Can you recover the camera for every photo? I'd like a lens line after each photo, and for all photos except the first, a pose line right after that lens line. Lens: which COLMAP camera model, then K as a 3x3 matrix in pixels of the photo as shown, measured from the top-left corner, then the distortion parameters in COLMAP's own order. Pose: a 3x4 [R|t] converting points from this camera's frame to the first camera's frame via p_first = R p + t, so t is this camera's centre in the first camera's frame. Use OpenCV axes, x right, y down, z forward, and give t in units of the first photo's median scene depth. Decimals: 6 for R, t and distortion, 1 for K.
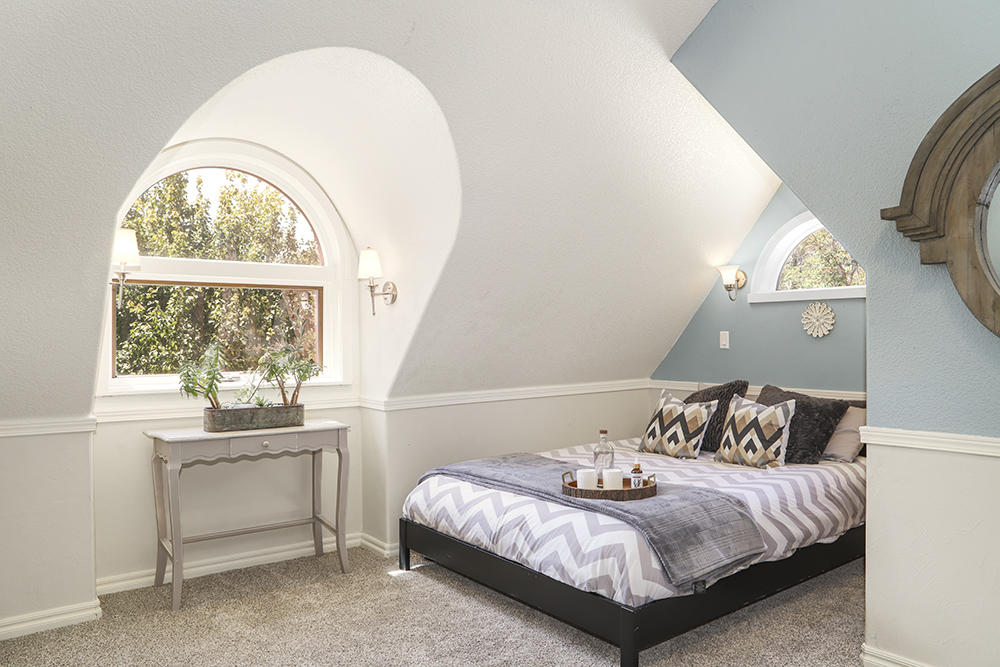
lens RADIAL K [[720.2, 0, 500.0], [0, 720.2, 333.5], [0, 0, 1]] dist [-0.044109, 0.003015]
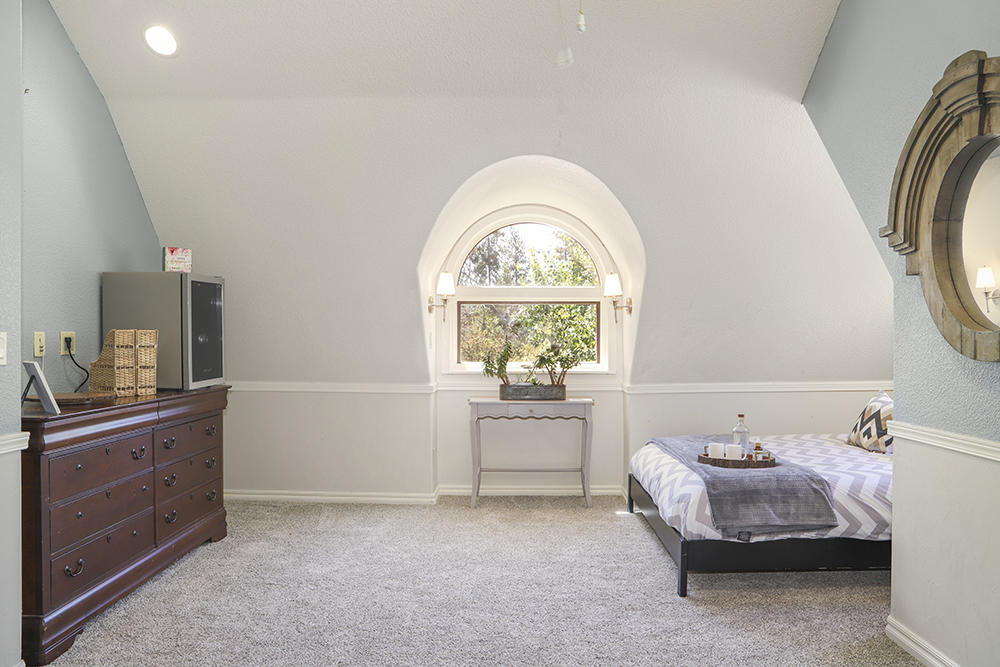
lens RADIAL K [[678.3, 0, 500.0], [0, 678.3, 333.5], [0, 0, 1]] dist [-0.003191, -0.000132]
pose [[0.788993, -0.001566, -0.614401, 0.492382], [0.001238, 0.999999, -0.000959, -0.003893], [0.614402, -0.000004, 0.788994, -0.160909]]
